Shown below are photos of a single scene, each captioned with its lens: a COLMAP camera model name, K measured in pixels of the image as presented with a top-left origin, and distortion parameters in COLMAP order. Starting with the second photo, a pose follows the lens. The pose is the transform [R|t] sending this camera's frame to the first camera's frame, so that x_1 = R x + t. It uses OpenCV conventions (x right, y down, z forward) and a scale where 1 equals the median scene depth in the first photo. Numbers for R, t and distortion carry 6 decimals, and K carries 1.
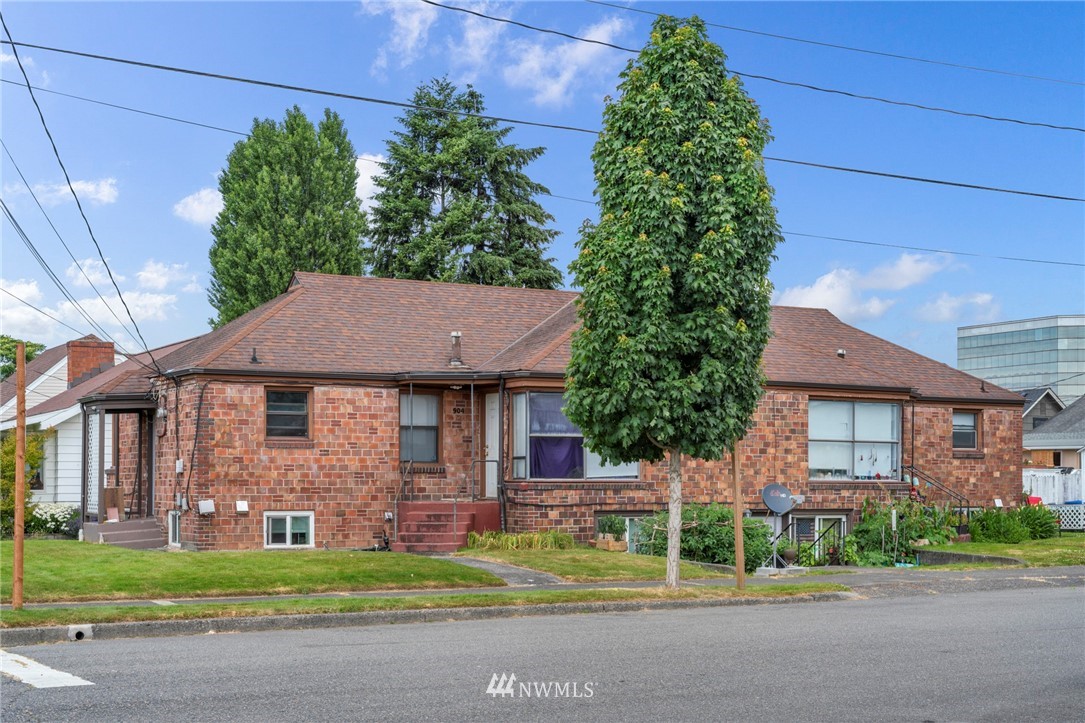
lens RADIAL K [[1576.7, 0, 542.0], [0, 1576.7, 394.7], [0, 0, 1]] dist [-0.010266, 0.035998]
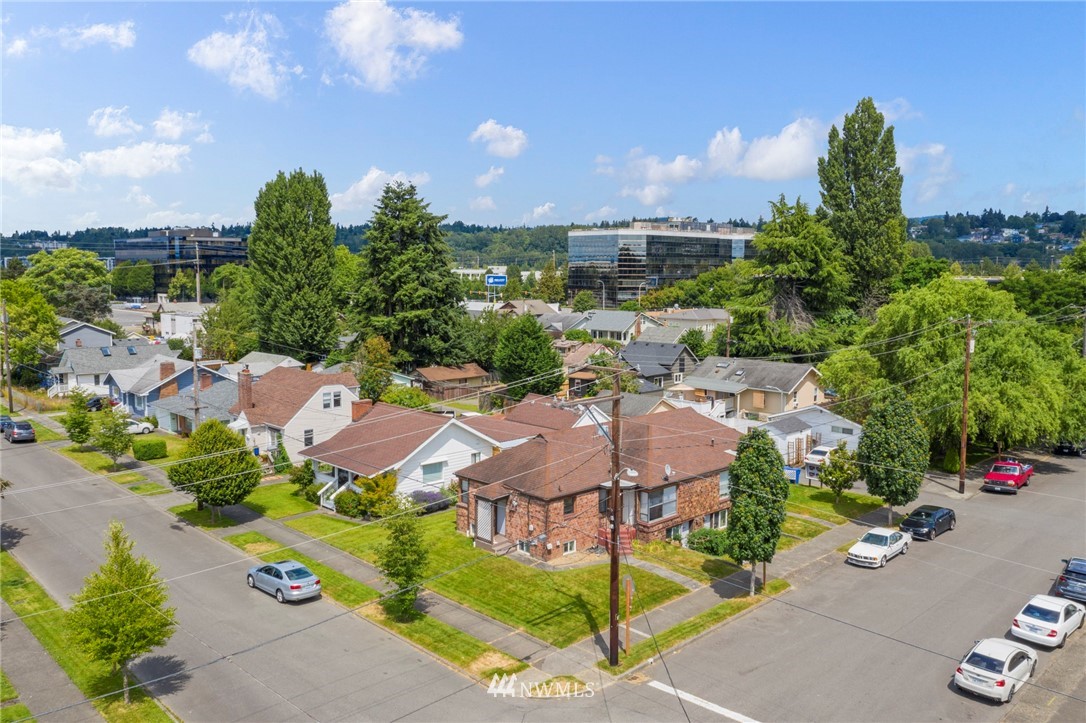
lens RADIAL K [[850.5, 0, 538.7], [0, 850.5, 355.9], [0, 0, 1]] dist [-0.021624, -0.001867]
pose [[0.961472, -0.021993, 0.274022, -0.603516], [-0.022509, 0.987149, 0.158207, -0.475484], [-0.273980, -0.158280, 0.948621, -0.361550]]
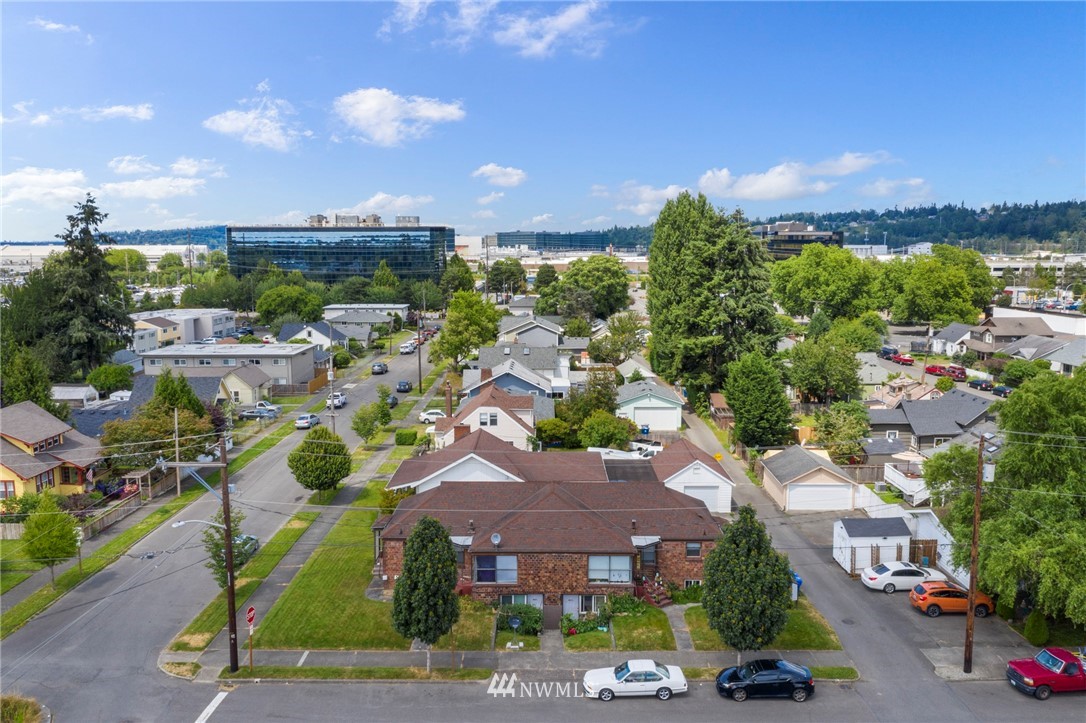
lens RADIAL K [[850.5, 0, 538.7], [0, 850.5, 355.9], [0, 0, 1]] dist [-0.021624, -0.001867]
pose [[0.875858, 0.061092, -0.478685, 0.840047], [0.029347, 0.983375, 0.179198, -0.654660], [0.481675, -0.171000, 0.859505, -0.278431]]
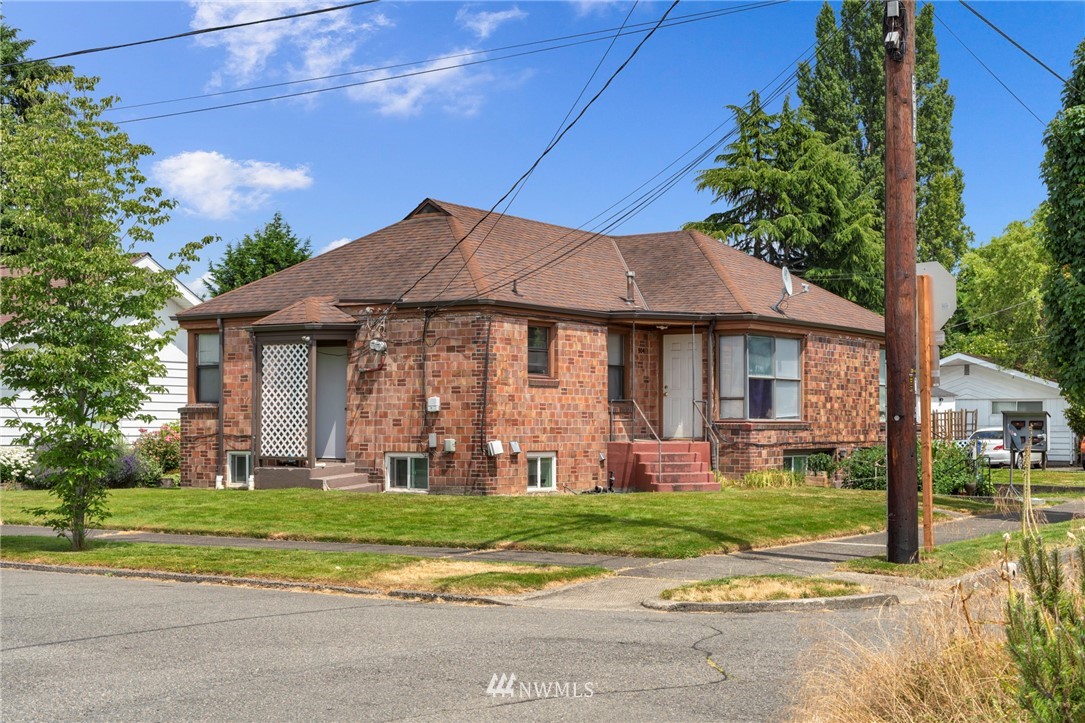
lens RADIAL K [[1564.1, 0, 543.0], [0, 1564.1, 436.2], [0, 0, 1]] dist [0.024703, 0.060759]
pose [[0.881063, -0.002046, 0.472994, -0.589512], [-0.027188, 0.998118, 0.054961, 0.011710], [-0.472216, -0.061284, 0.879350, 0.161757]]
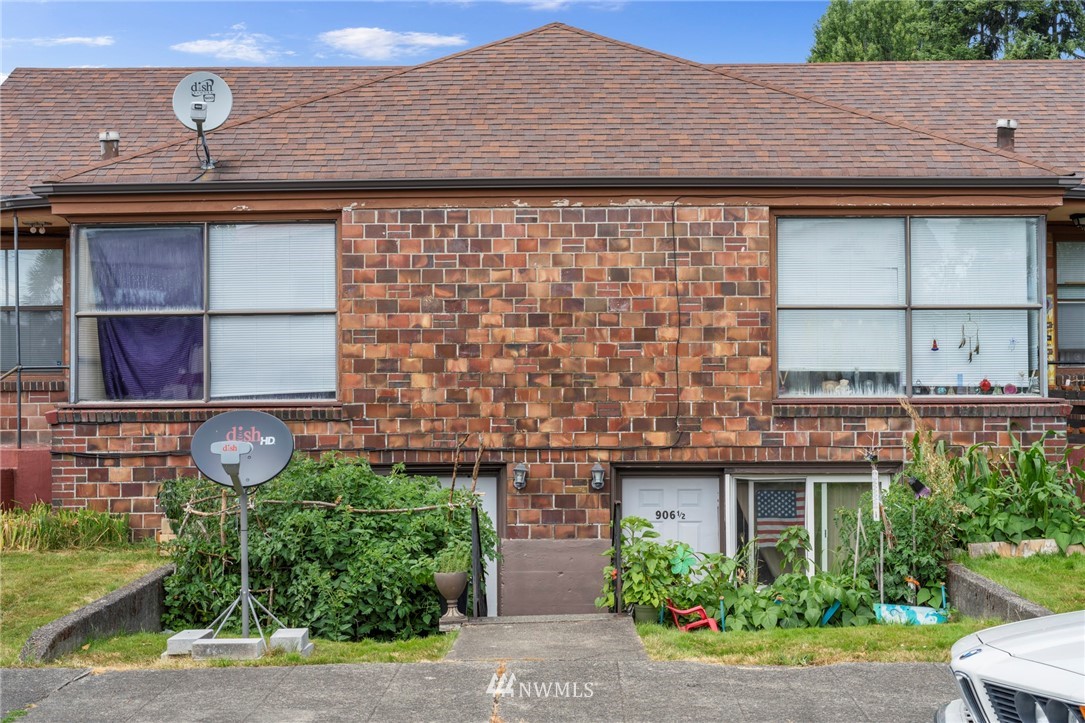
lens RADIAL K [[1557.0, 0, 542.7], [0, 1557.0, 329.1], [0, 0, 1]] dist [0.009218, 0.014386]
pose [[0.873227, -0.031535, -0.486292, 0.348981], [0.036218, 0.999344, 0.000231, 0.034742], [0.485966, -0.017814, 0.873796, 0.623942]]
